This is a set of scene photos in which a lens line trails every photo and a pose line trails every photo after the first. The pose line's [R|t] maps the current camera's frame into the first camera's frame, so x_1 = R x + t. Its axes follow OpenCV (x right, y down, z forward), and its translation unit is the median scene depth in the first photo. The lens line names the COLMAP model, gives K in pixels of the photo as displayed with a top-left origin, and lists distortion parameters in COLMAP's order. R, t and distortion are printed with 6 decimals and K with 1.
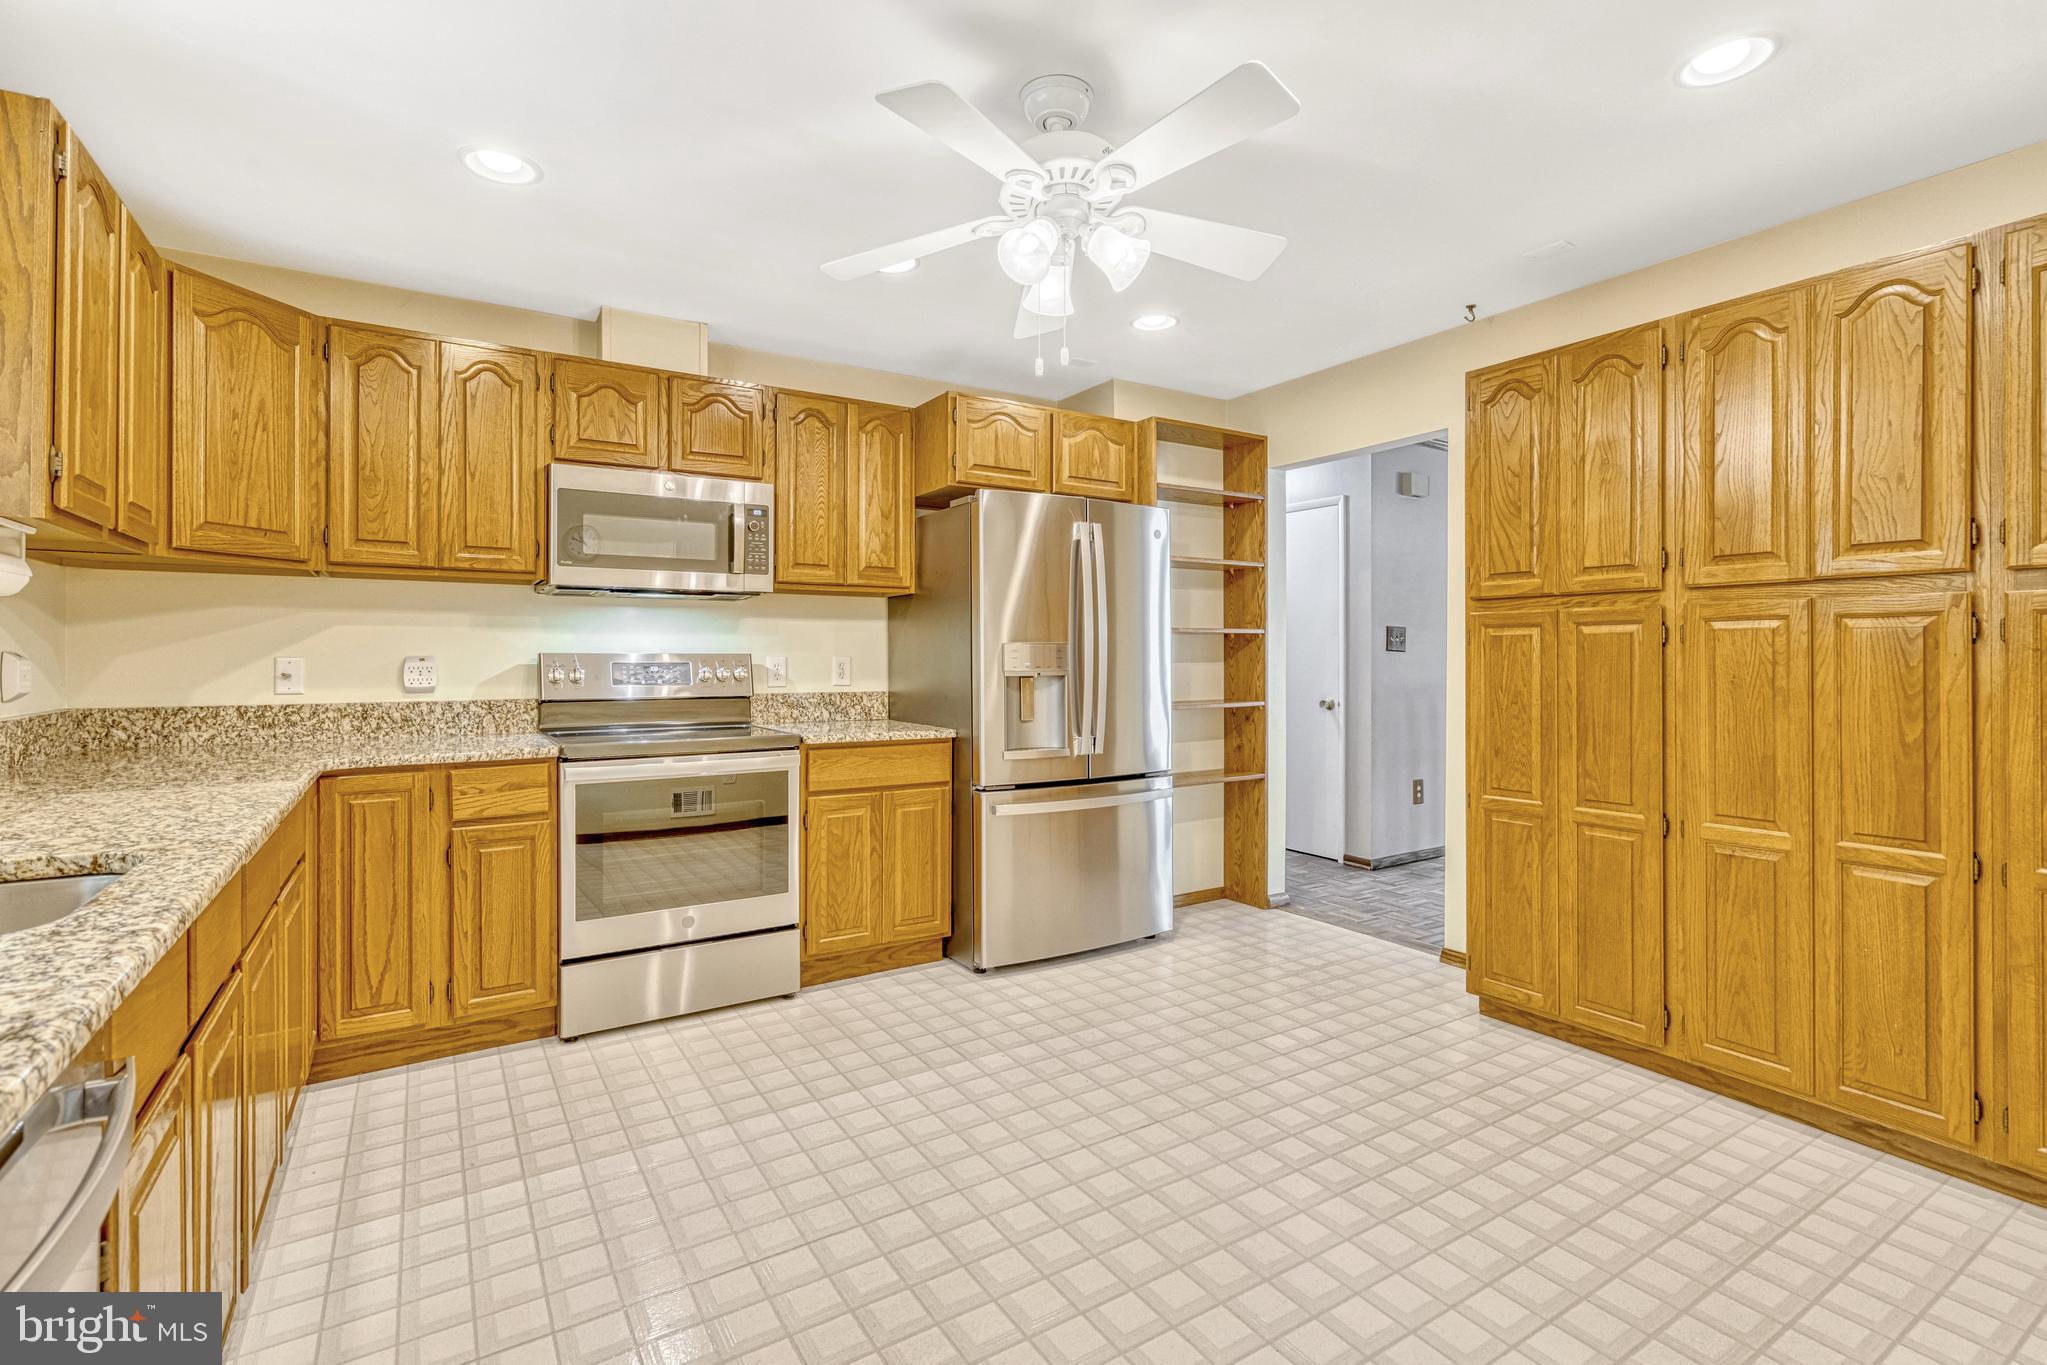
lens RADIAL K [[940.9, 0, 1025.7], [0, 940.9, 652.4], [0, 0, 1]] dist [-0.003527, 0.000535]
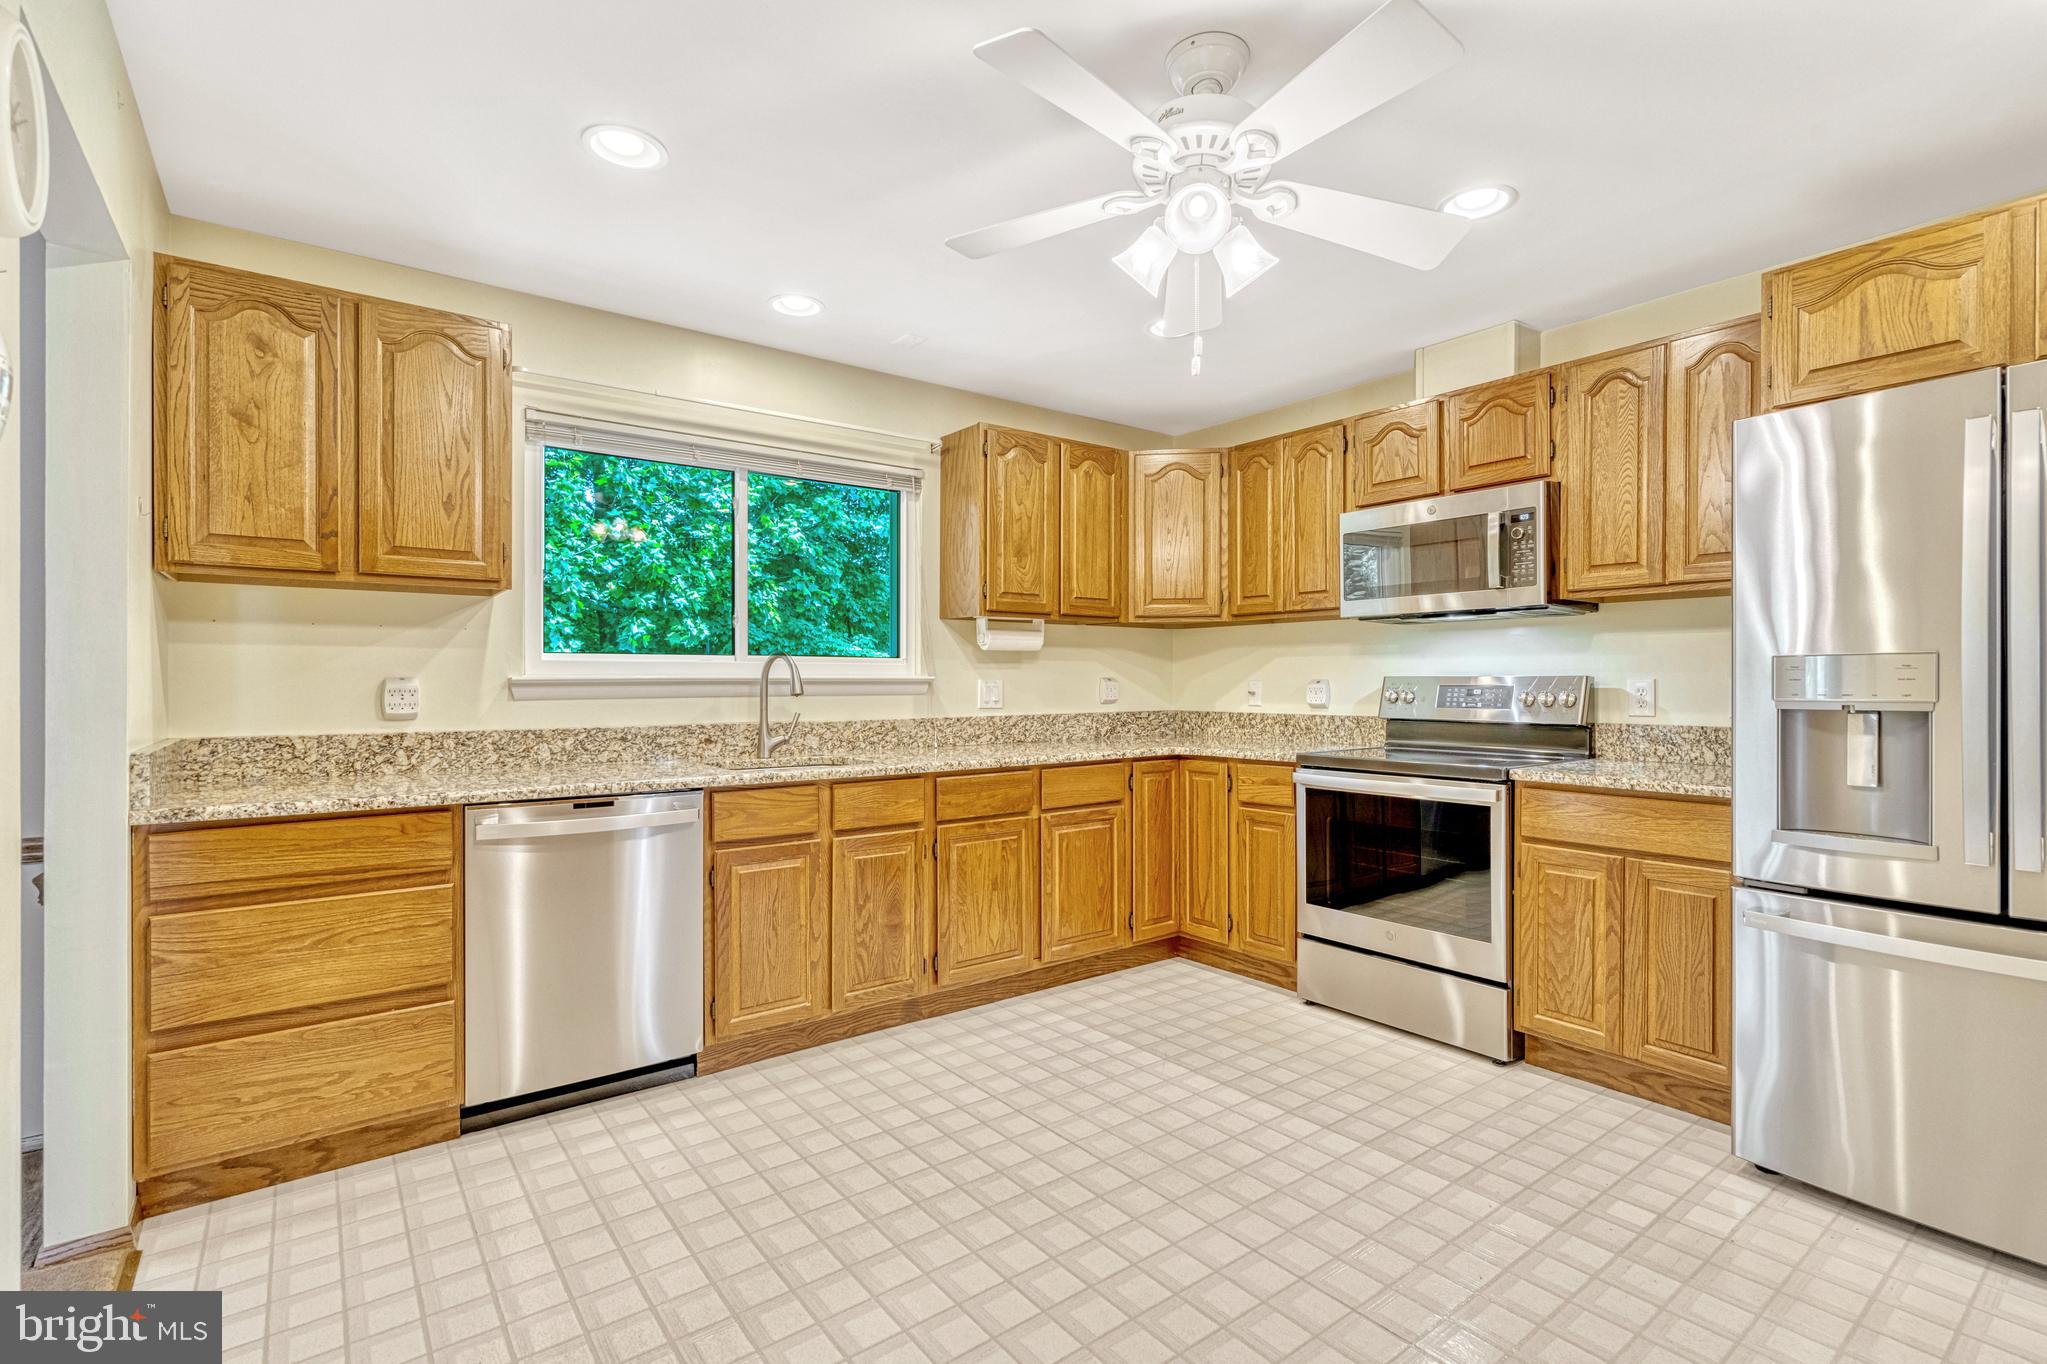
lens RADIAL K [[940.9, 0, 1025.3], [0, 940.9, 683.9], [0, 0, 1]] dist [-0.003527, 0.000535]
pose [[0.088465, 0.001256, -0.996078, 0.597880], [0.004808, 0.999987, 0.001688, 0.005808], [0.996068, -0.004939, 0.088458, 0.485664]]
